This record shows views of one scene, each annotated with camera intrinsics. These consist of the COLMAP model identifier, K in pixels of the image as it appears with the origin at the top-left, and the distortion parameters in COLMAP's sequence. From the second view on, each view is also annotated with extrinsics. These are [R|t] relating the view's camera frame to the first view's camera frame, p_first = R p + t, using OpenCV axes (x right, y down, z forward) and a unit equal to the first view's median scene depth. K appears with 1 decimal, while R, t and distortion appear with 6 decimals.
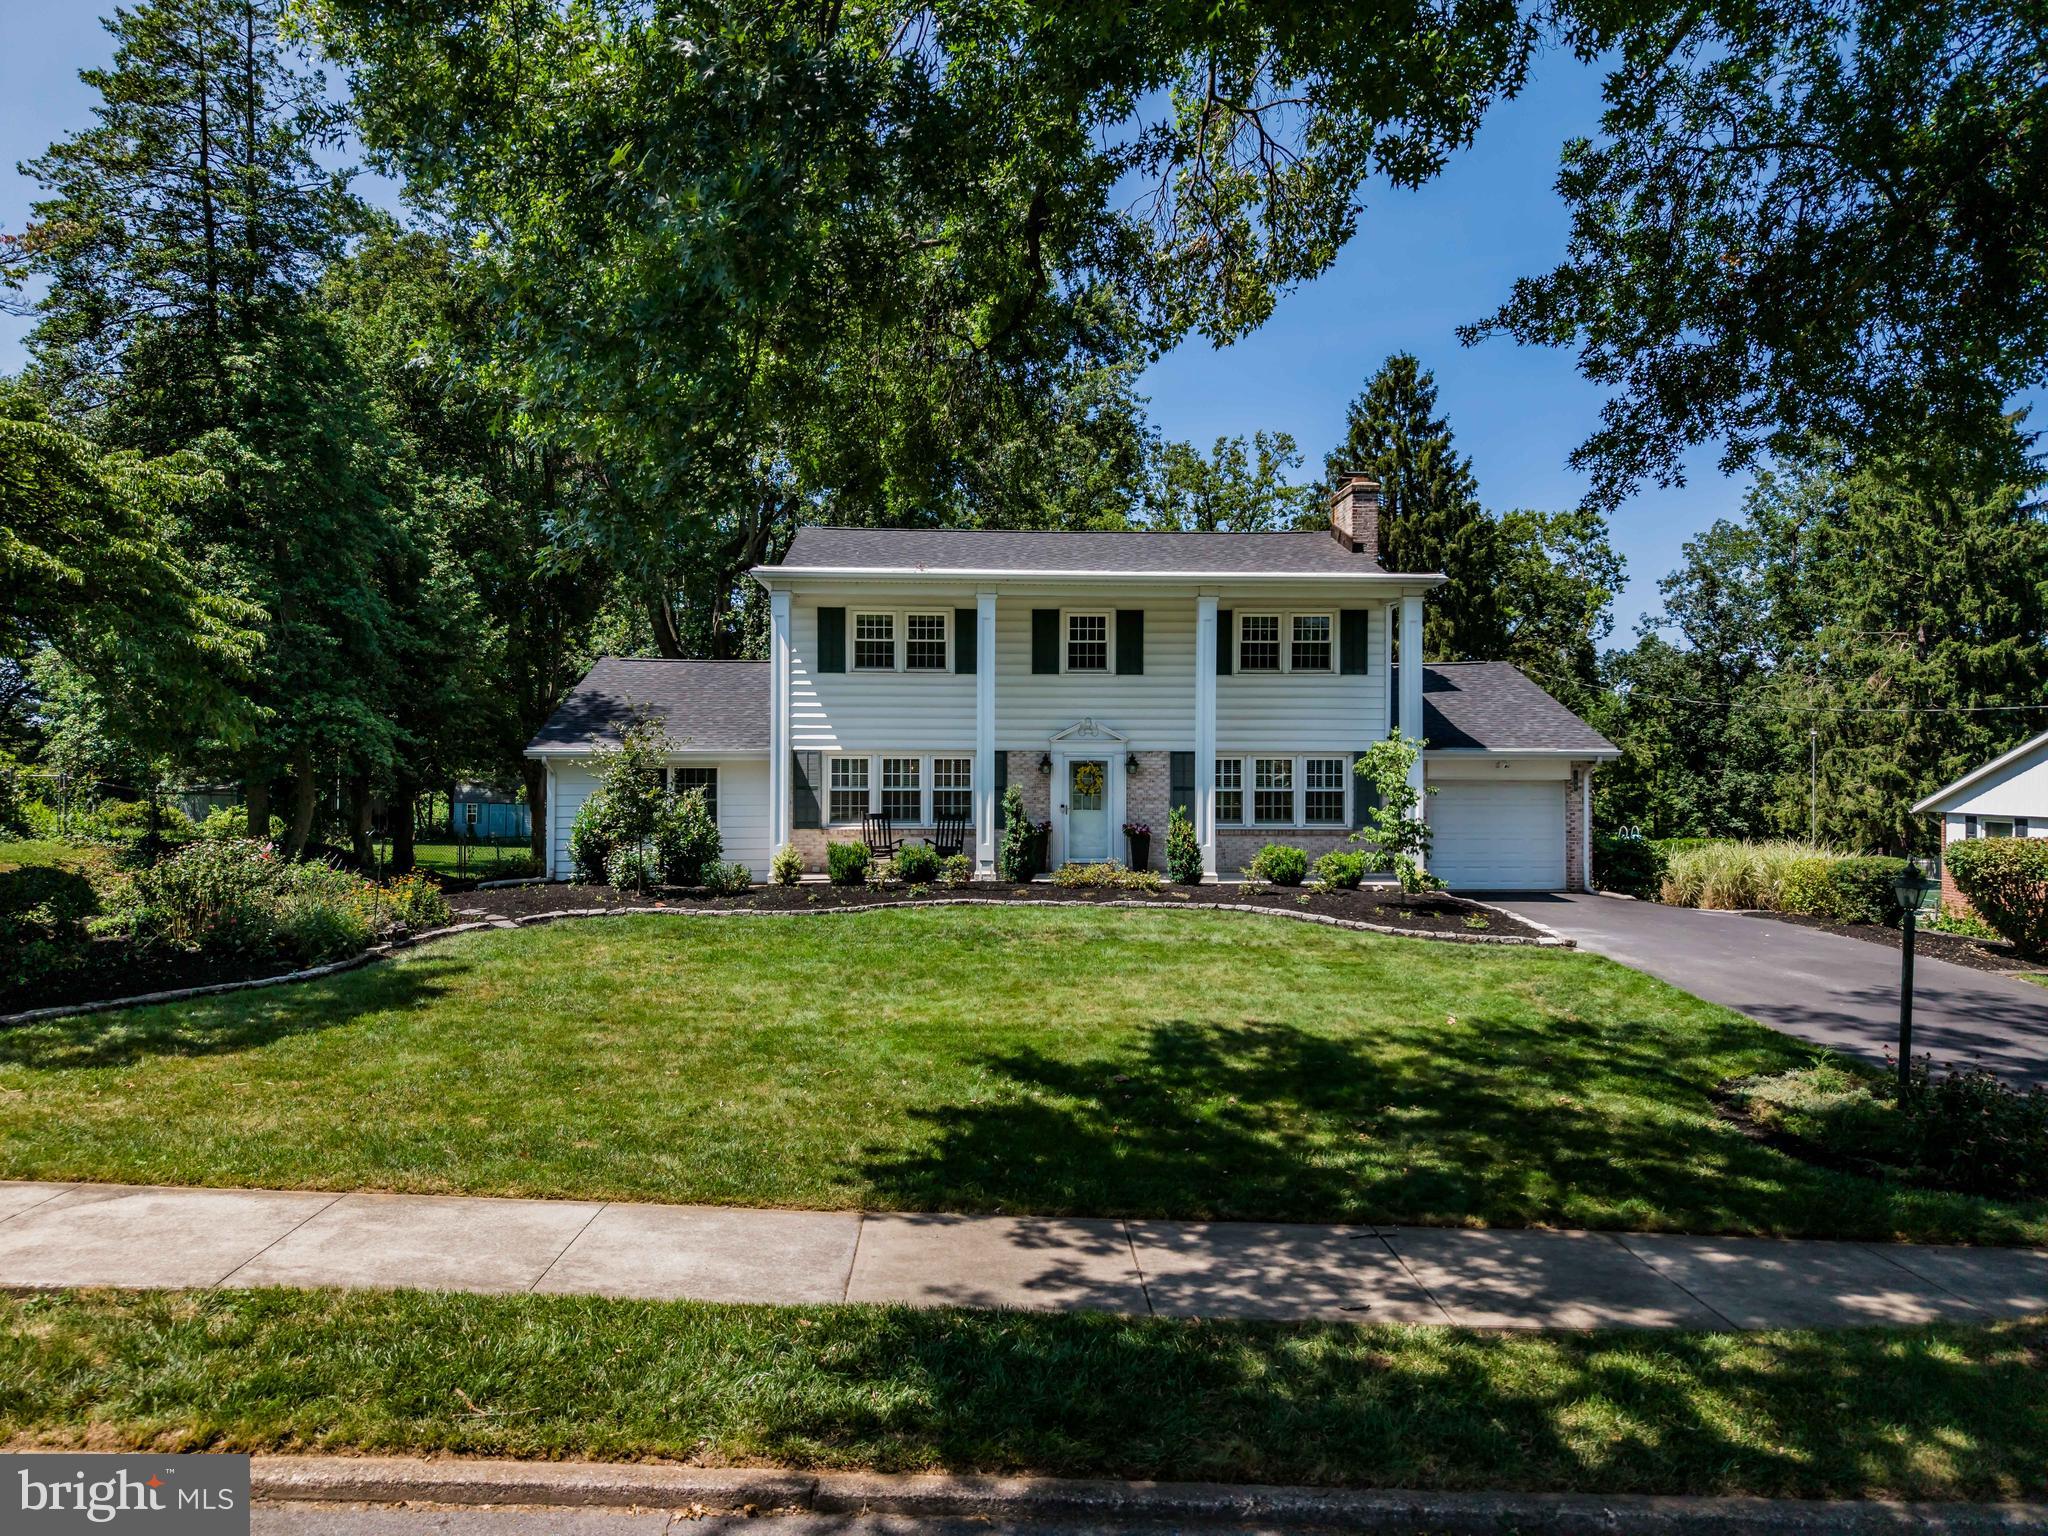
lens RADIAL K [[1423.2, 0, 1021.5], [0, 1423.2, 763.0], [0, 0, 1]] dist [-0.011783, 0.003264]
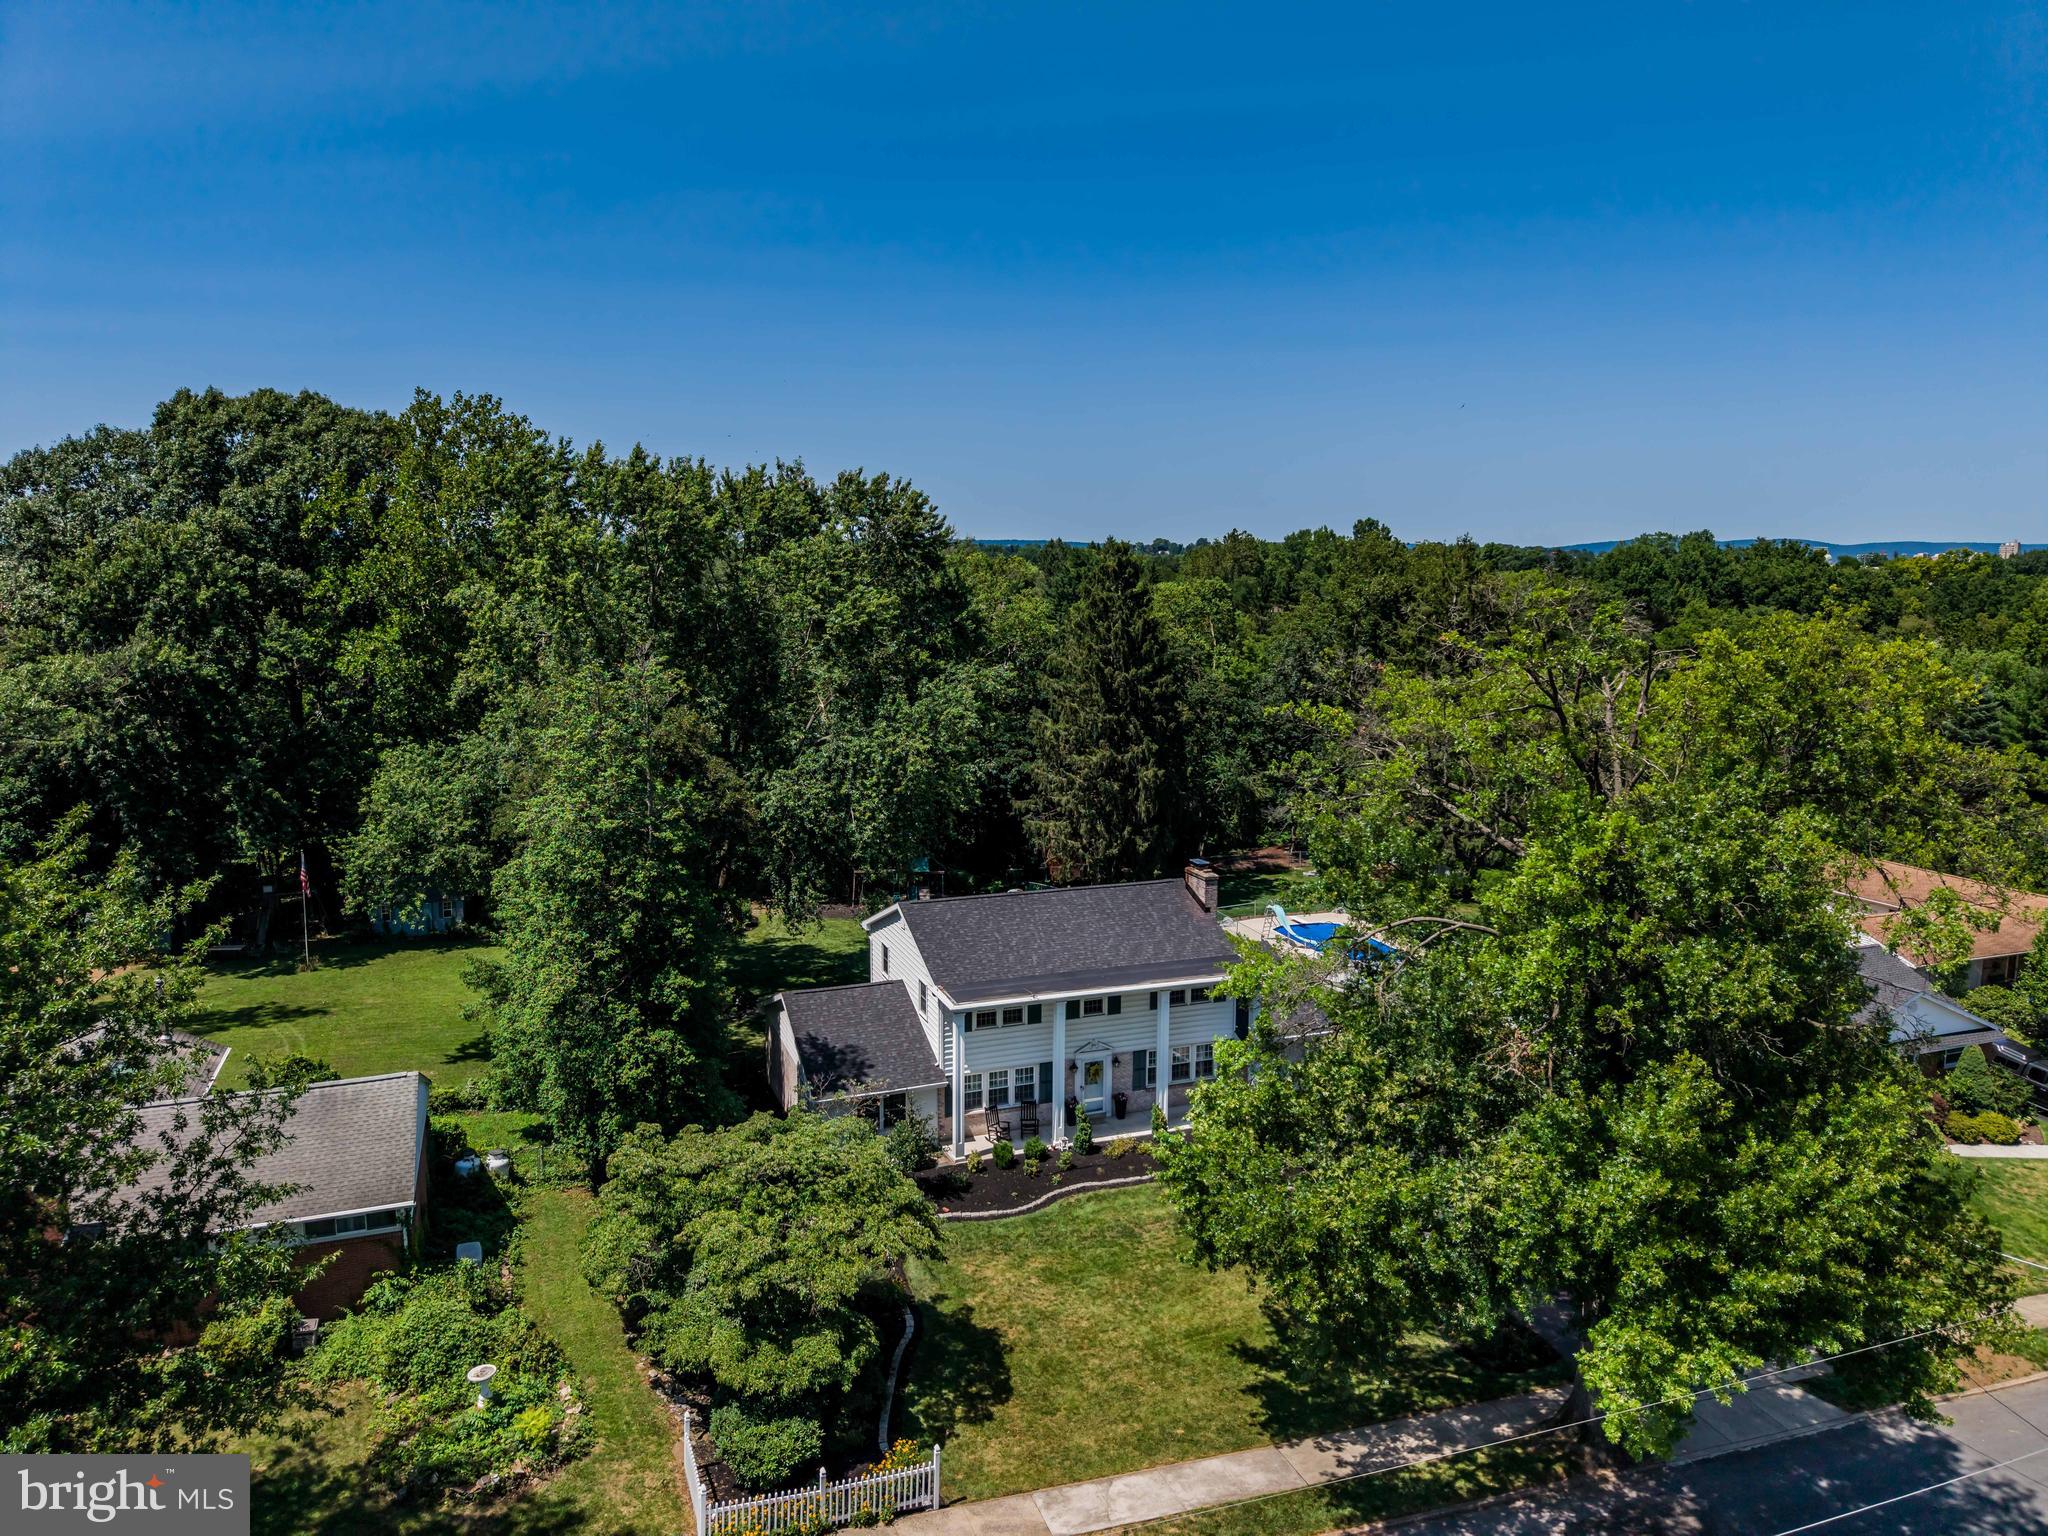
lens RADIAL K [[1423.2, 0, 1020.8], [0, 1423.2, 765.4], [0, 0, 1]] dist [-0.011783, 0.003264]
pose [[0.950483, -0.045158, 0.307479, -0.618404], [-0.003920, 0.987566, 0.157157, -0.697955], [-0.310753, -0.150580, 0.938487, -0.702984]]
